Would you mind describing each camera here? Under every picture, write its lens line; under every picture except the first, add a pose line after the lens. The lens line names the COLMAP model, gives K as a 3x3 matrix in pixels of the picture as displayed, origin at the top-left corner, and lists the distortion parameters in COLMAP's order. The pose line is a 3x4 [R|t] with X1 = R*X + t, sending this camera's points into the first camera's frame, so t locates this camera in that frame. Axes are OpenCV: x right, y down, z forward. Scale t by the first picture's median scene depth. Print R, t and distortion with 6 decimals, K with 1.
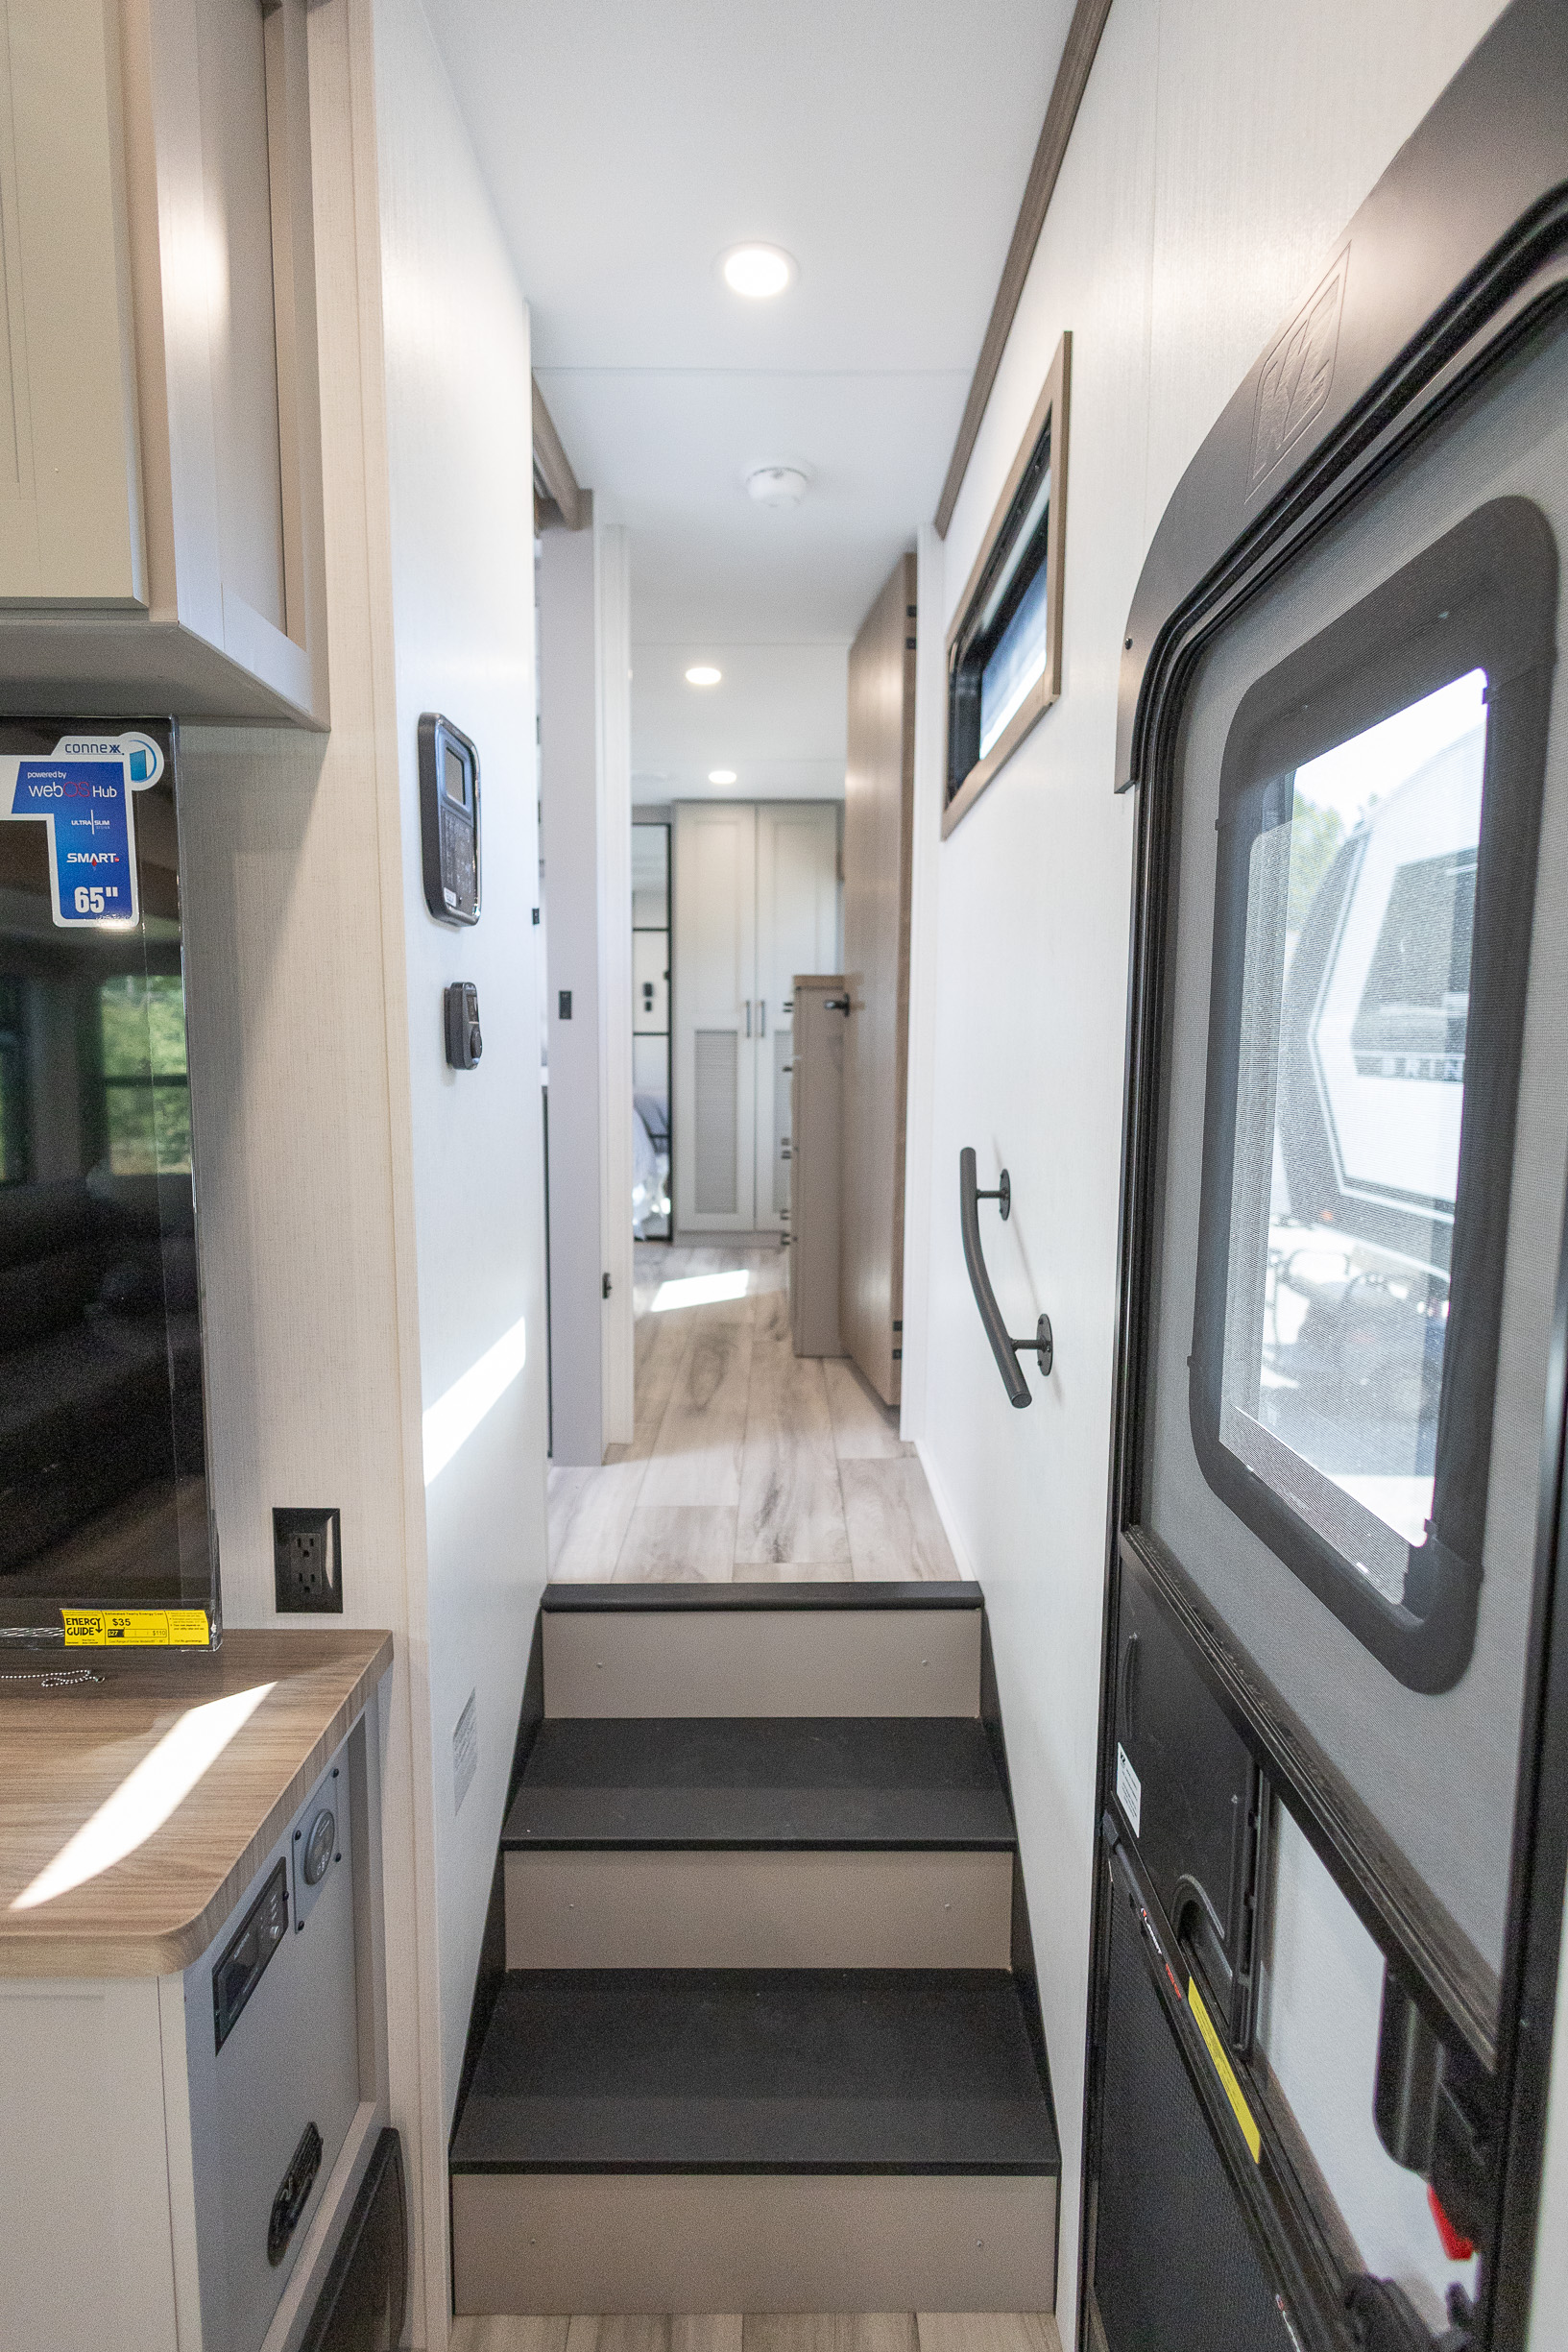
lens RADIAL K [[1102.6, 0, 788.4], [0, 1102.6, 1167.4], [0, 0, 1]] dist [0.008803, -0.003685]
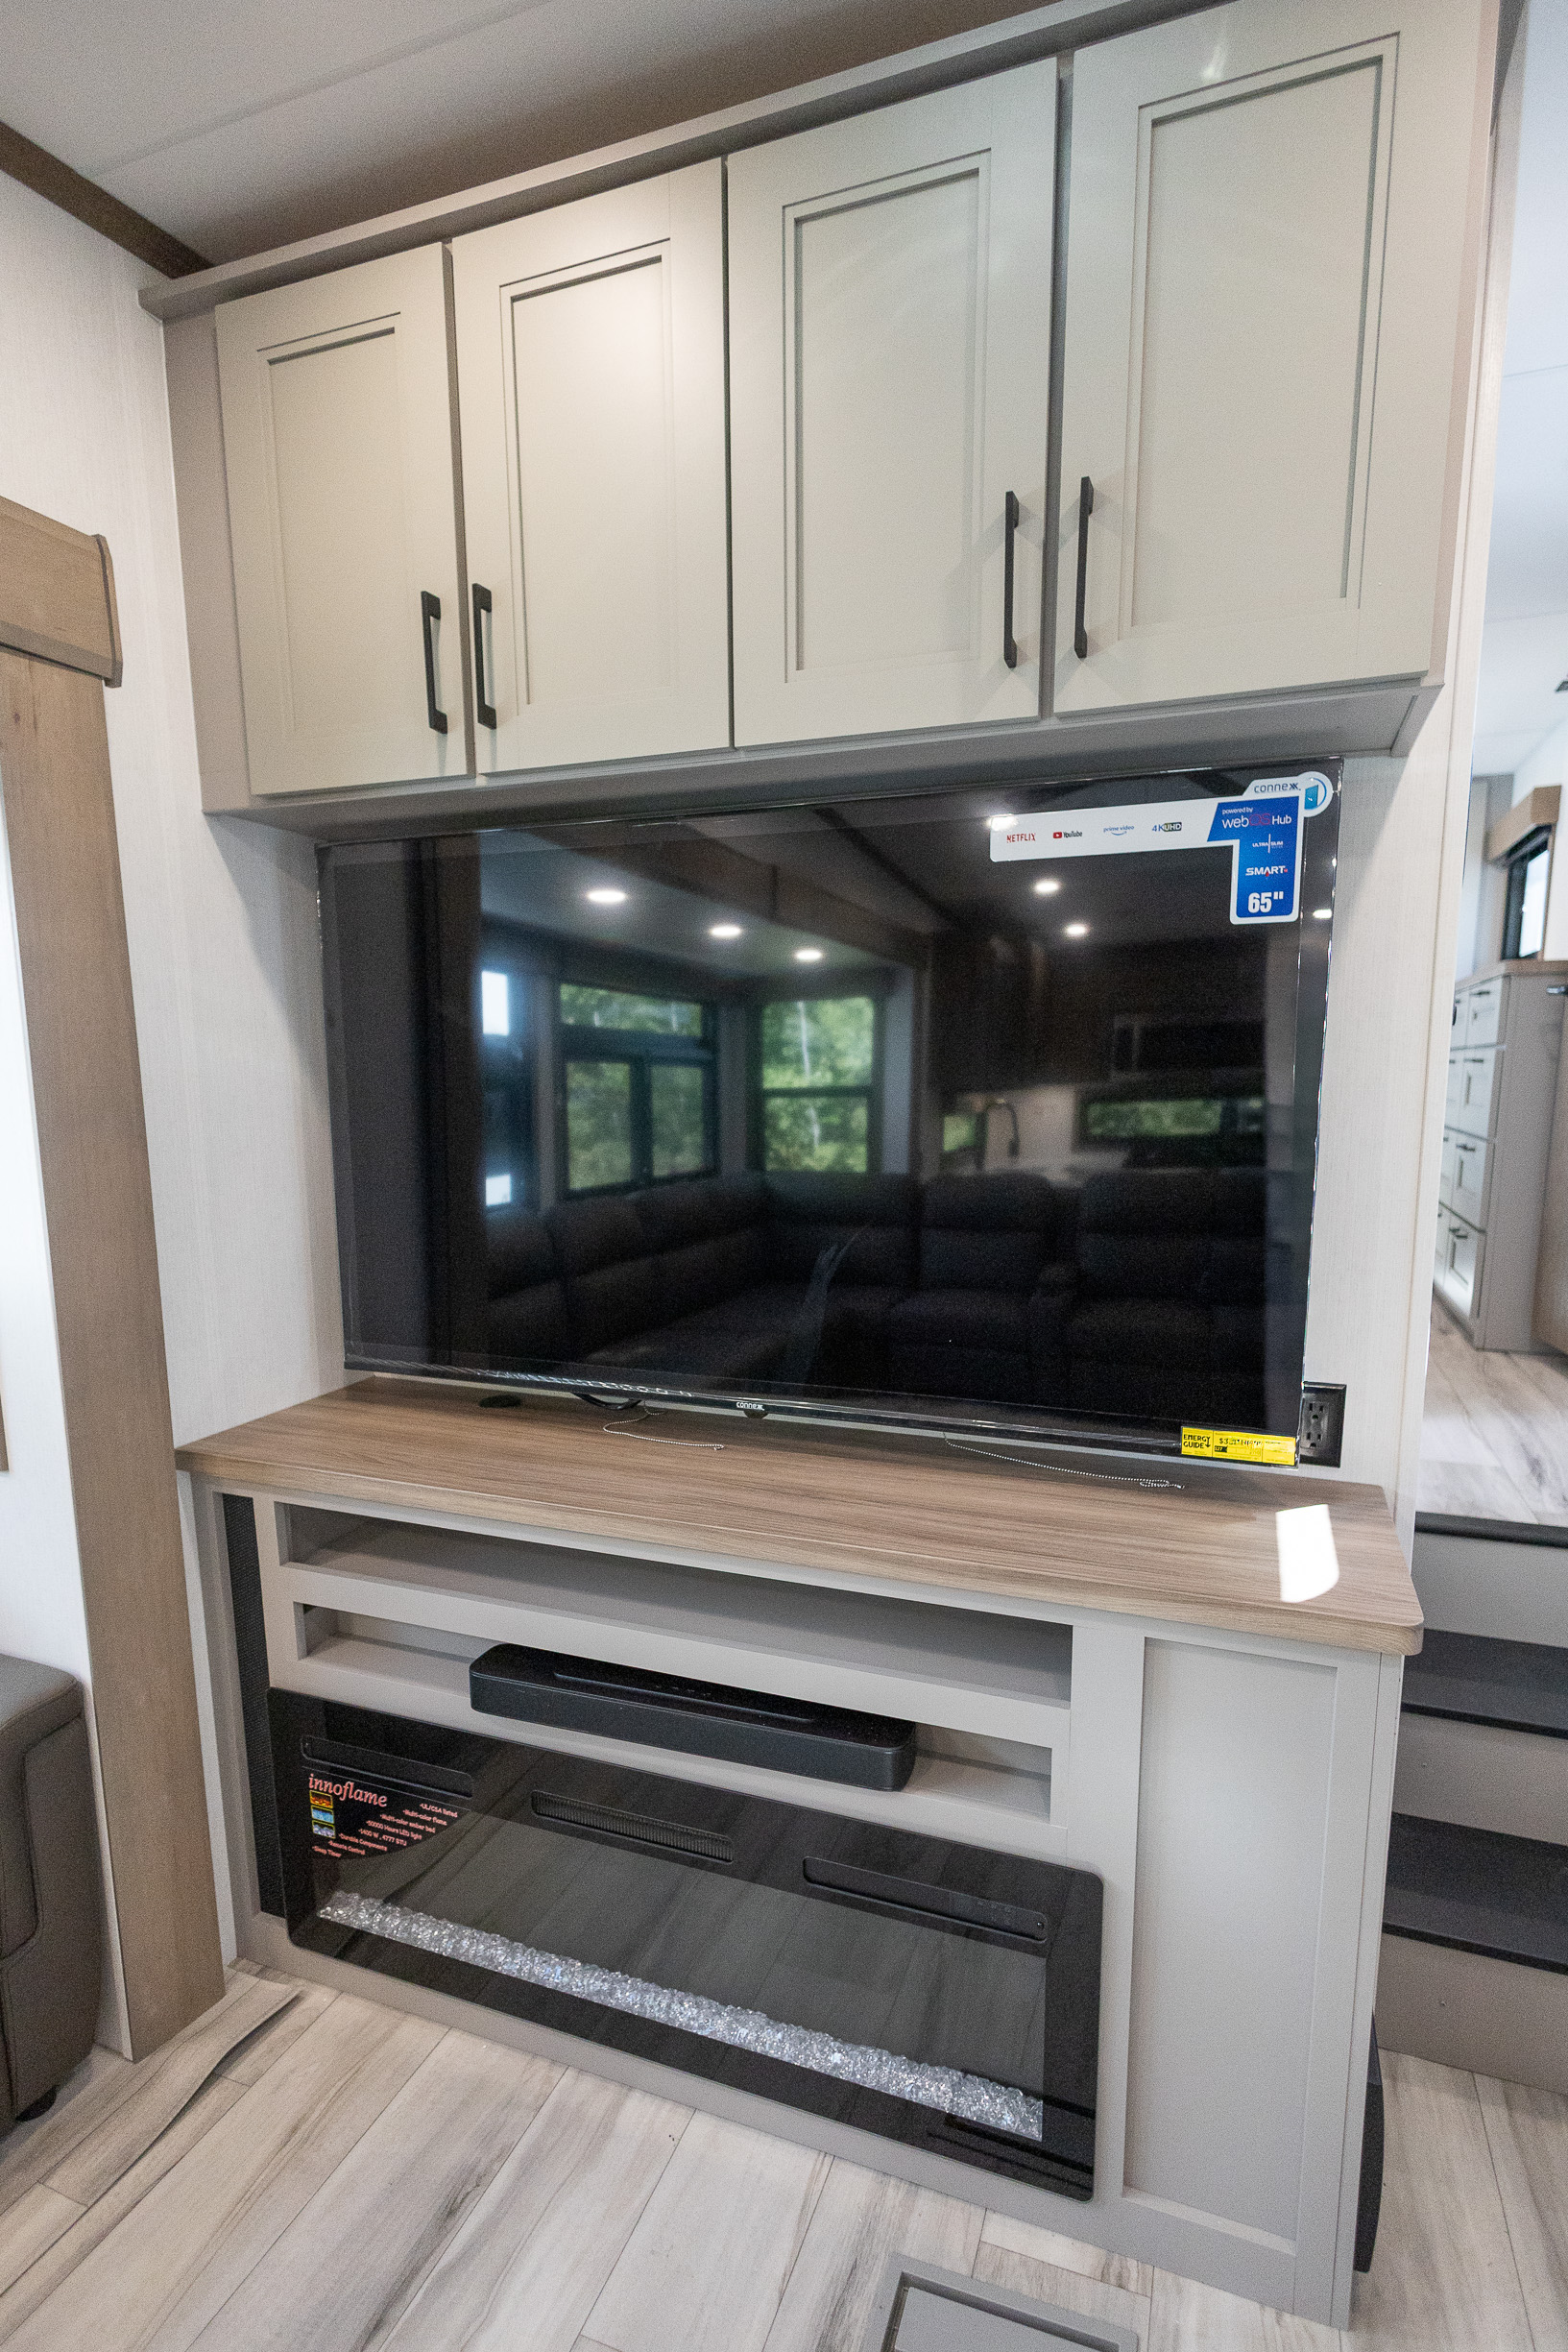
lens RADIAL K [[1127.8, 0, 827.6], [0, 1127.8, 1239.8], [0, 0, 1]] dist [0.003205, -0.000773]
pose [[0.936928, 0.046163, -0.346459, -0.630033], [-0.028062, 0.997975, 0.057086, 0.104260], [0.348393, -0.043763, 0.936326, -0.488100]]
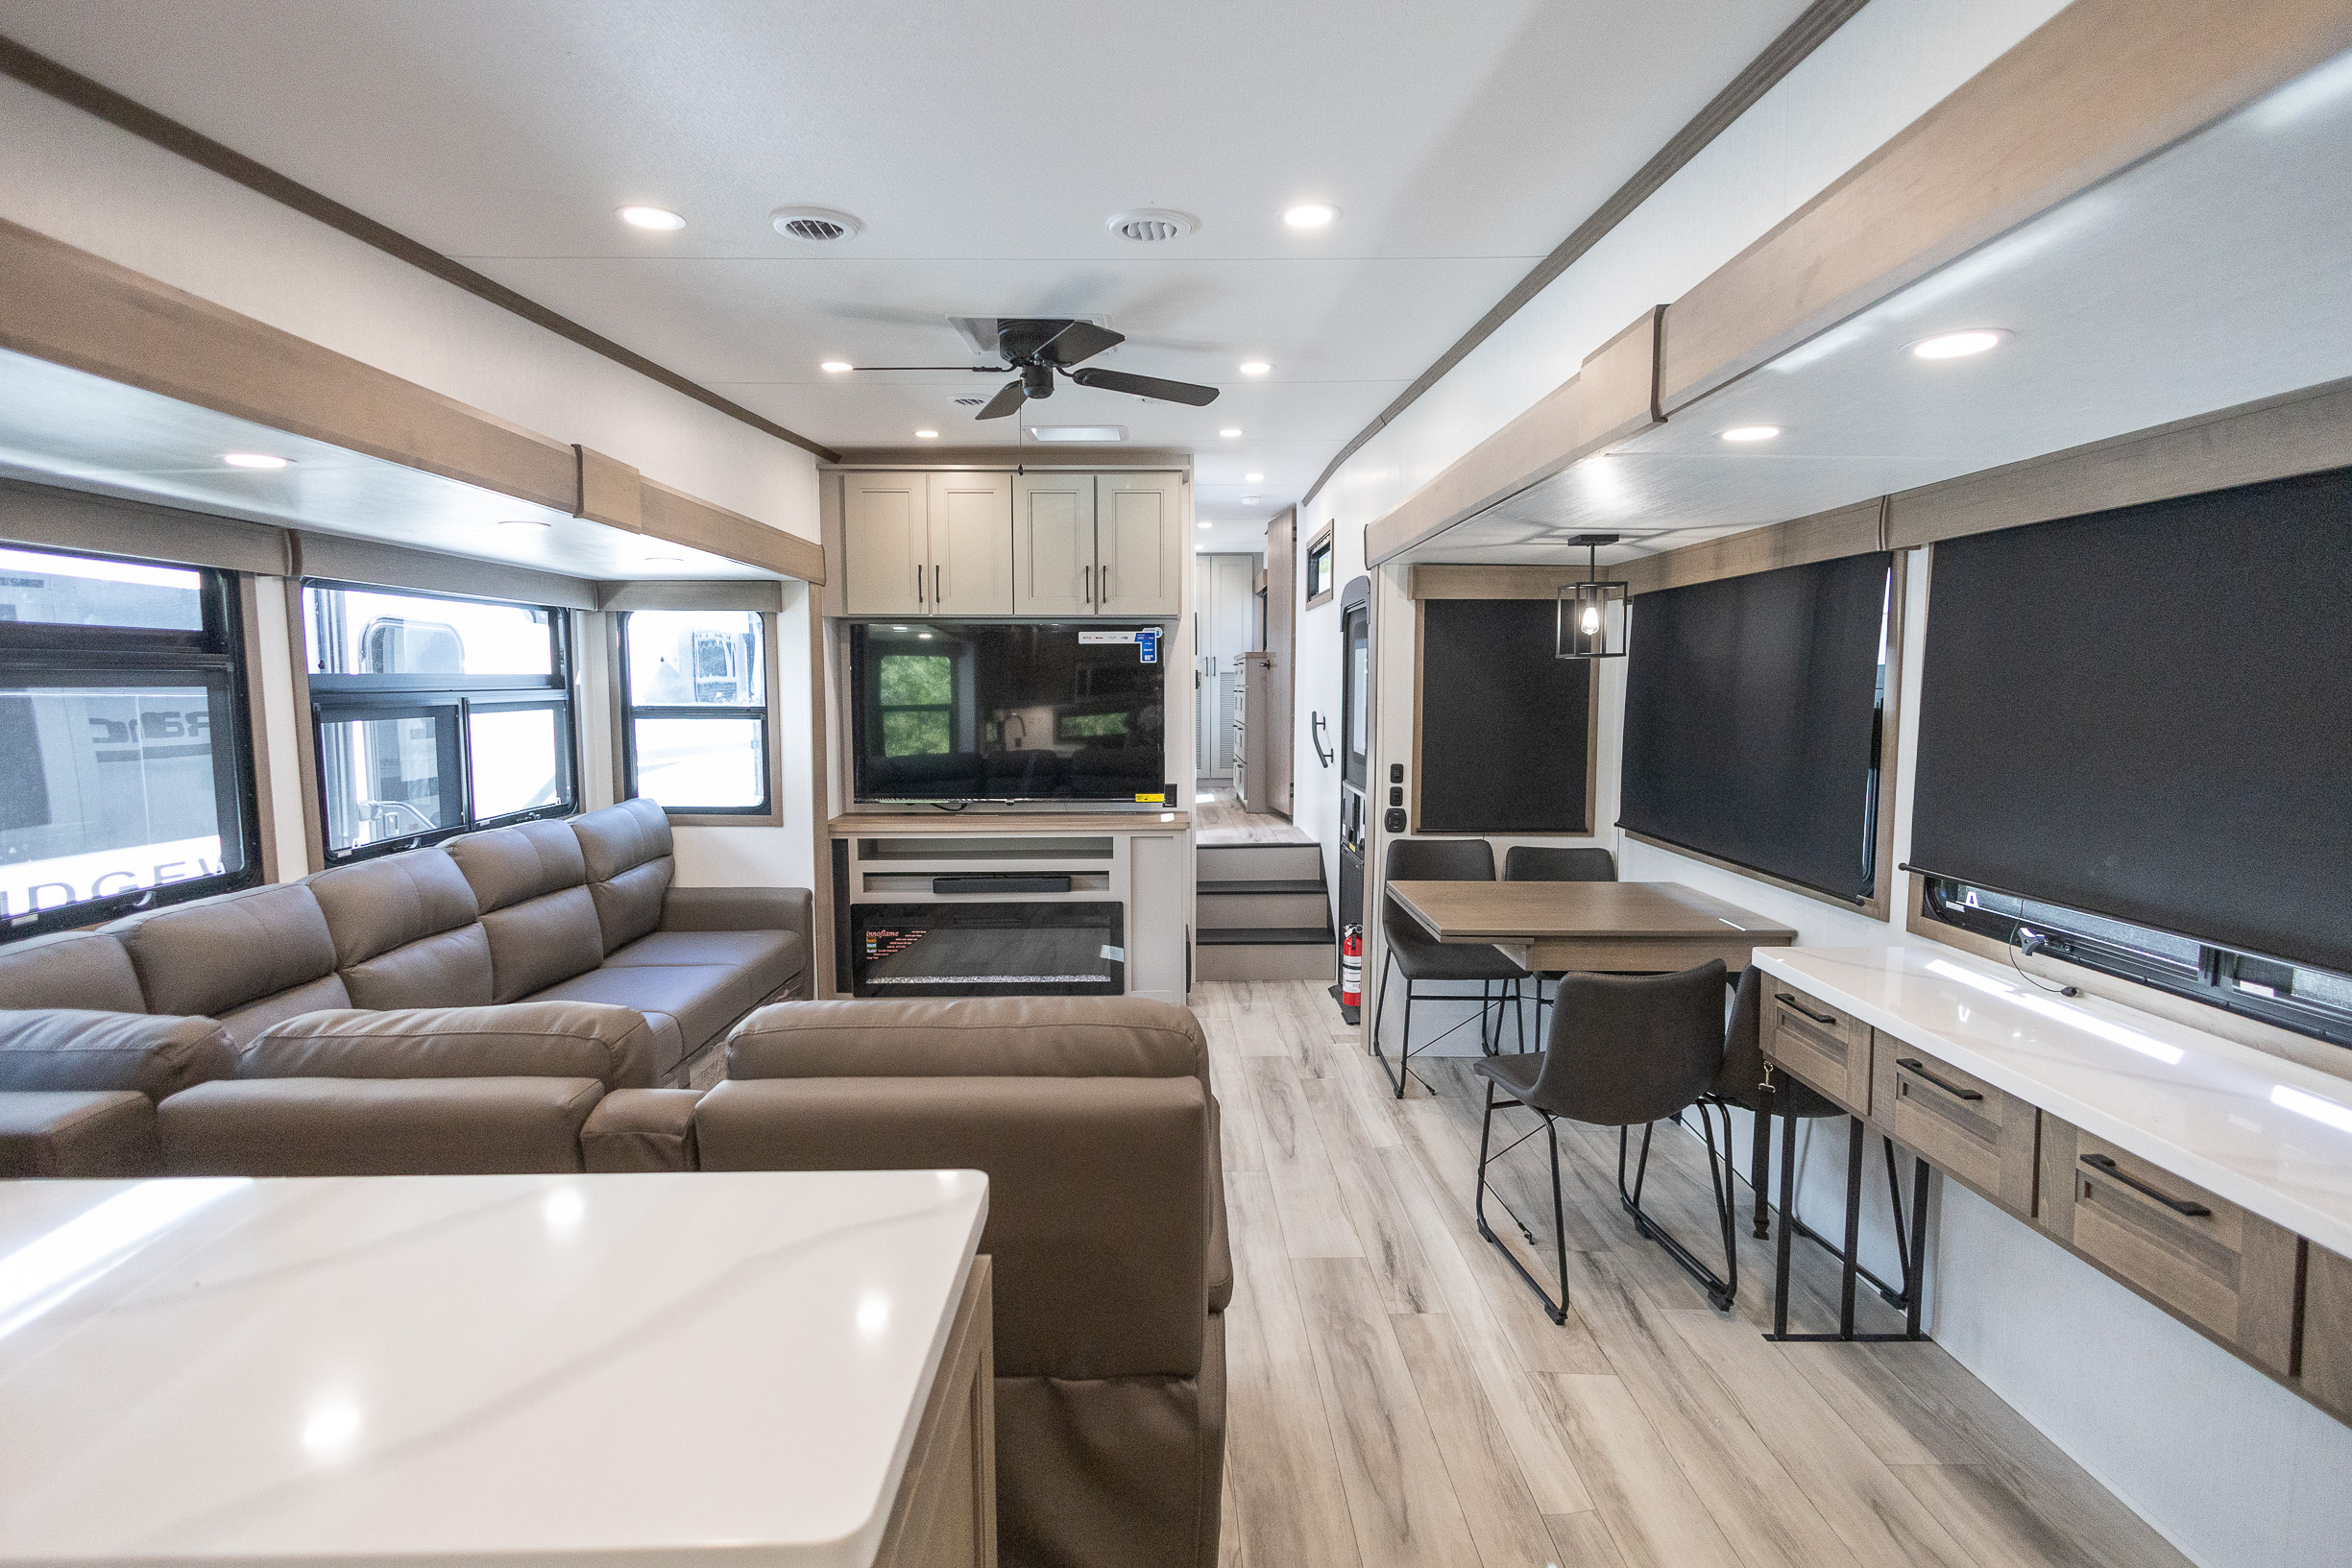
lens RADIAL K [[1092.3, 0, 1178.4], [0, 1092.3, 780.6], [0, 0, 1]] dist [0.009054, -0.000597]
pose [[0.999859, -0.008583, 0.014409, -0.562824], [0.008794, 0.999854, -0.014680, 0.437865], [-0.014281, 0.014805, 0.999788, -4.320708]]
